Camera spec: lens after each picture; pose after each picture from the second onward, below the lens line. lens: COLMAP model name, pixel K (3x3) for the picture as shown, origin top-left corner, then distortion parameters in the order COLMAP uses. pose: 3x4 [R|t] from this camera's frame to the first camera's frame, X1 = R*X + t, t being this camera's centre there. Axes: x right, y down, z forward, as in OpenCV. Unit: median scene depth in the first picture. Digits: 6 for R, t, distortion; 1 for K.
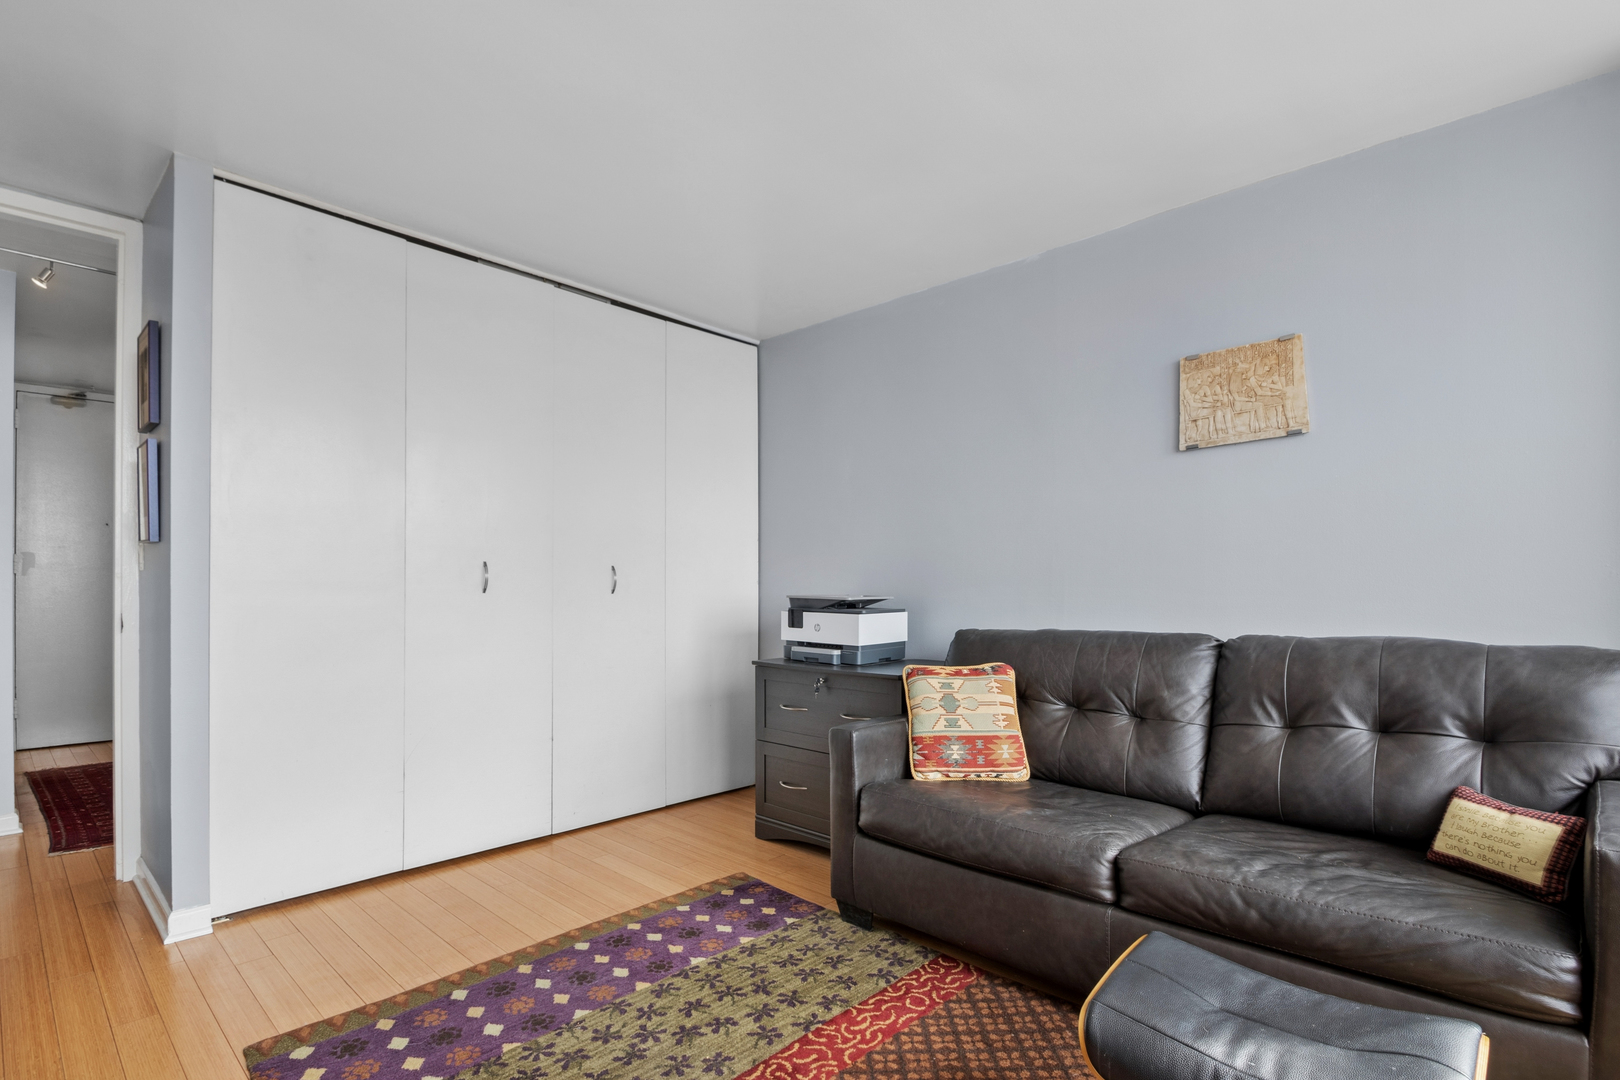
lens RADIAL K [[768.6, 0, 809.5], [0, 768.6, 576.6], [0, 0, 1]] dist [0.015445, -0.019831]
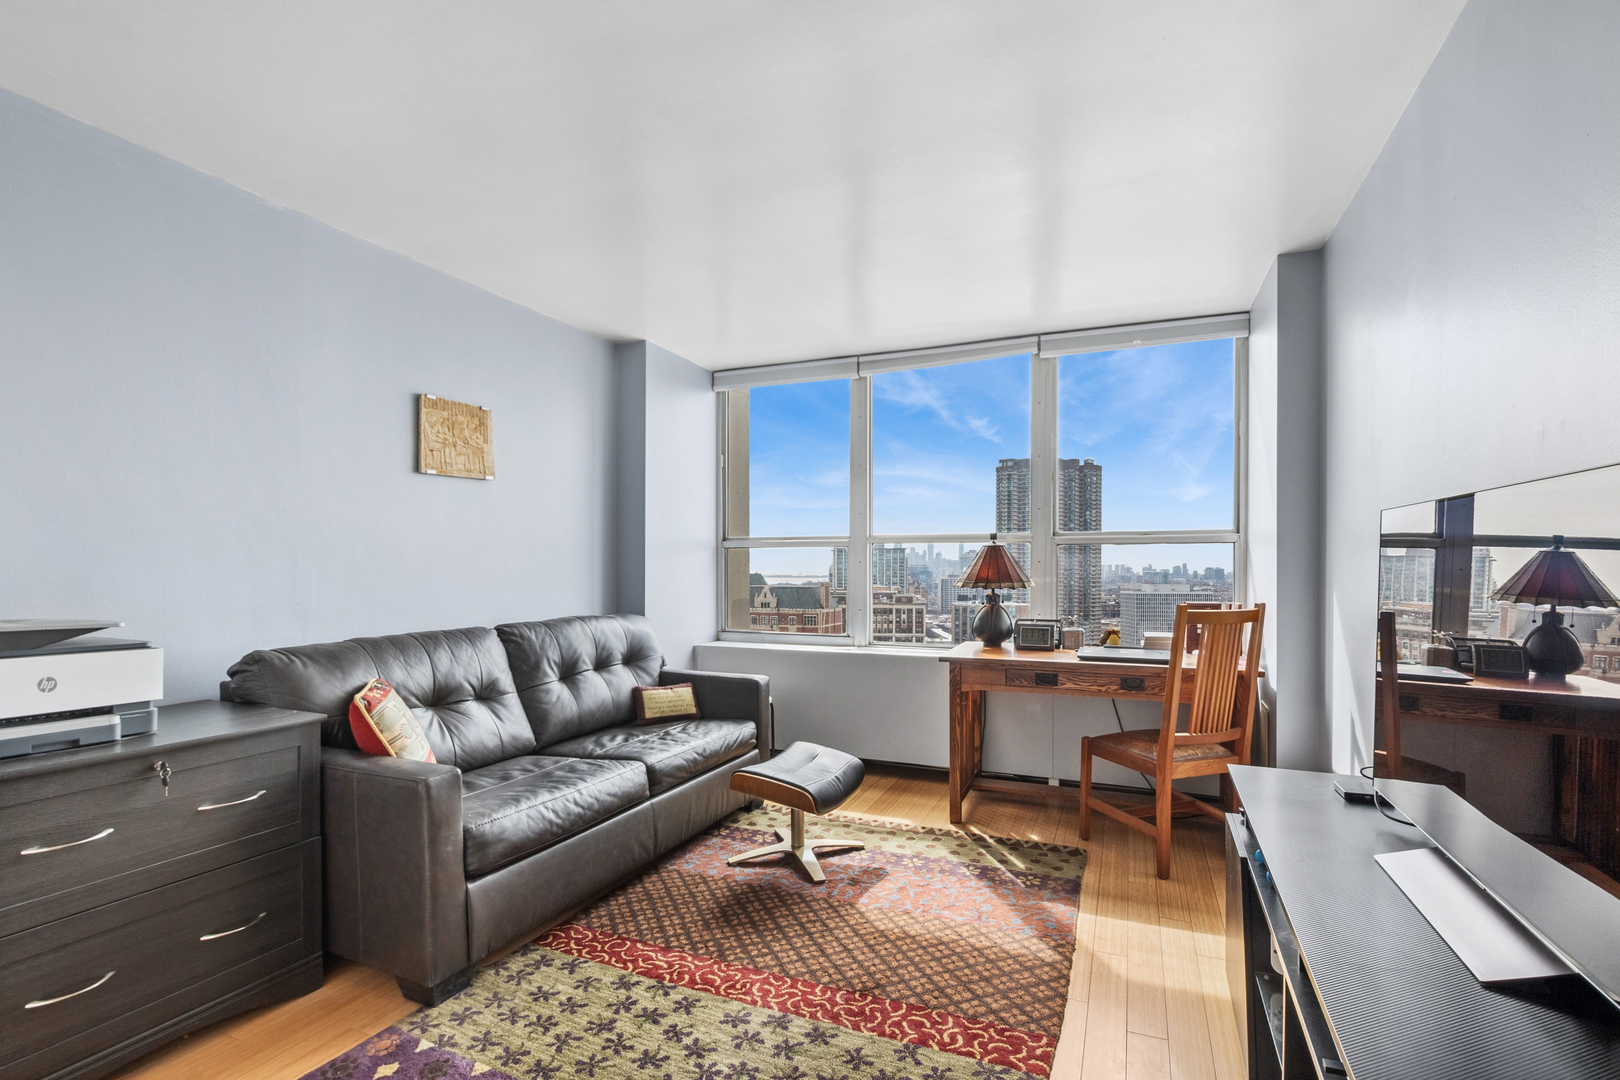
lens RADIAL K [[750.3, 0, 814.0], [0, 750.3, 580.2], [0, 0, 1]] dist [0.009866, -0.018950]
pose [[-0.349894, -0.010687, 0.936728, -0.968262], [-0.014001, 0.999883, 0.006177, -0.022135], [-0.936685, -0.010954, -0.350002, 1.043581]]
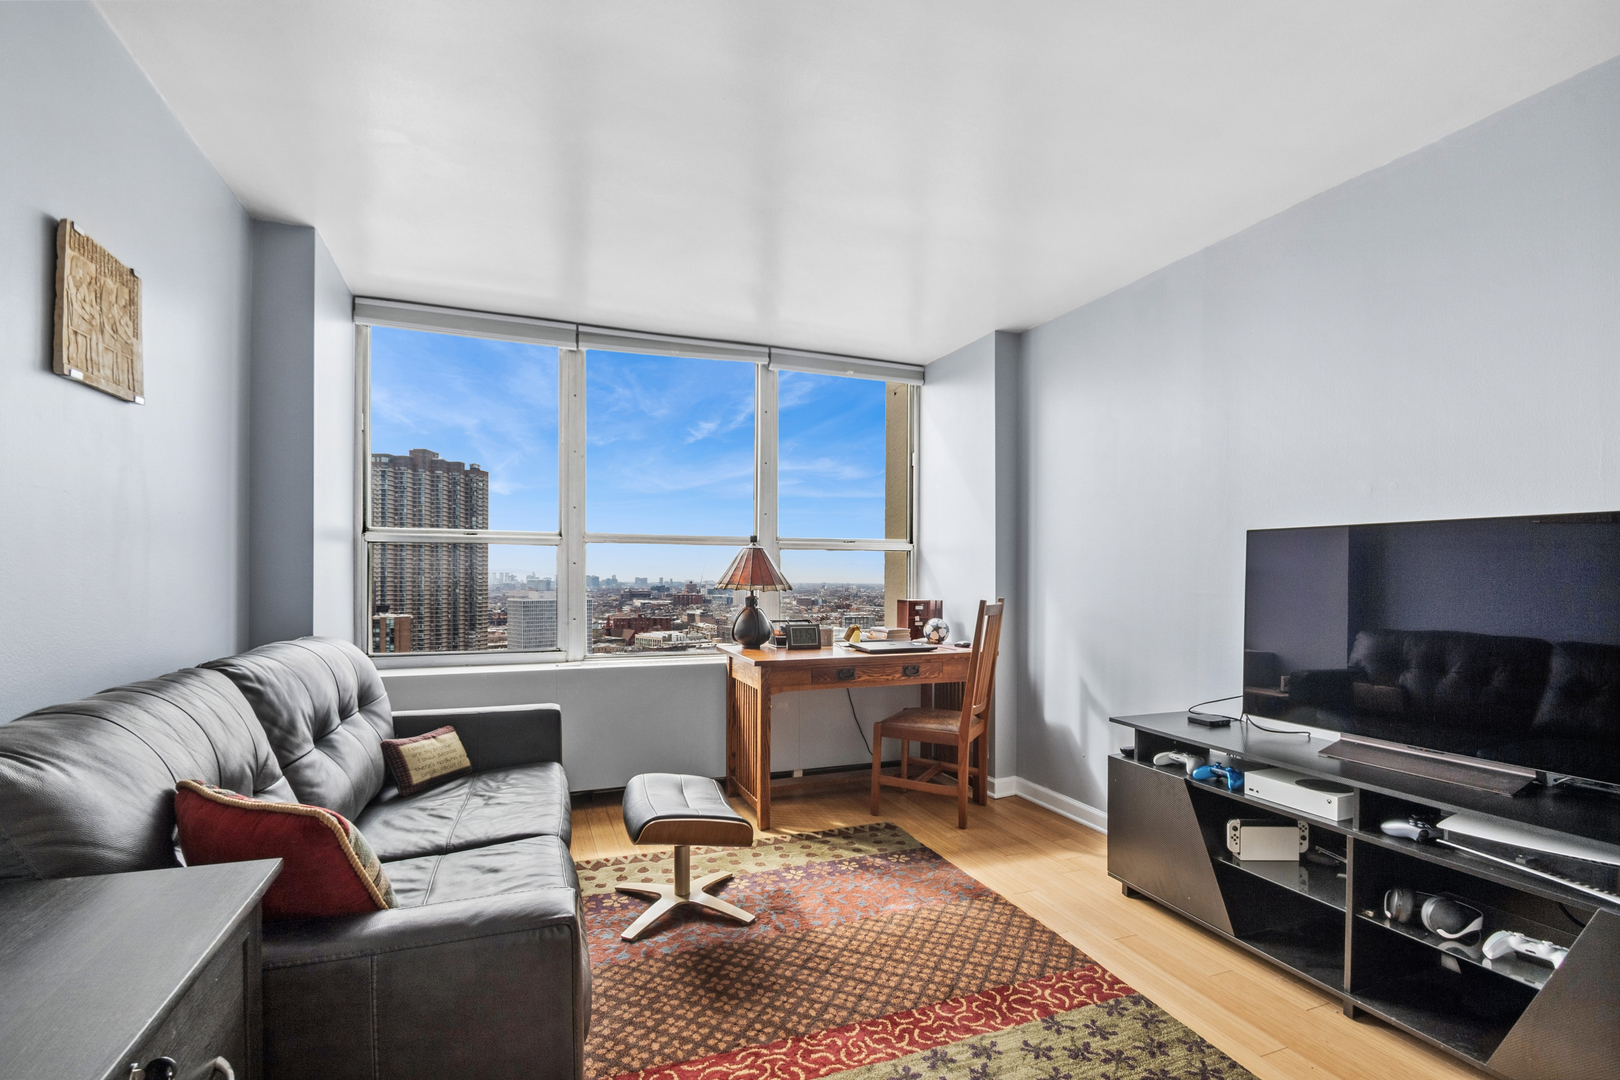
lens RADIAL K [[750.3, 0, 814.0], [0, 750.3, 580.2], [0, 0, 1]] dist [0.009866, -0.018950]
pose [[-0.905382, 0.000762, 0.424596, -0.344524], [-0.004748, 0.999918, -0.011918, -0.001811], [-0.424570, -0.012807, -0.905304, 1.571008]]
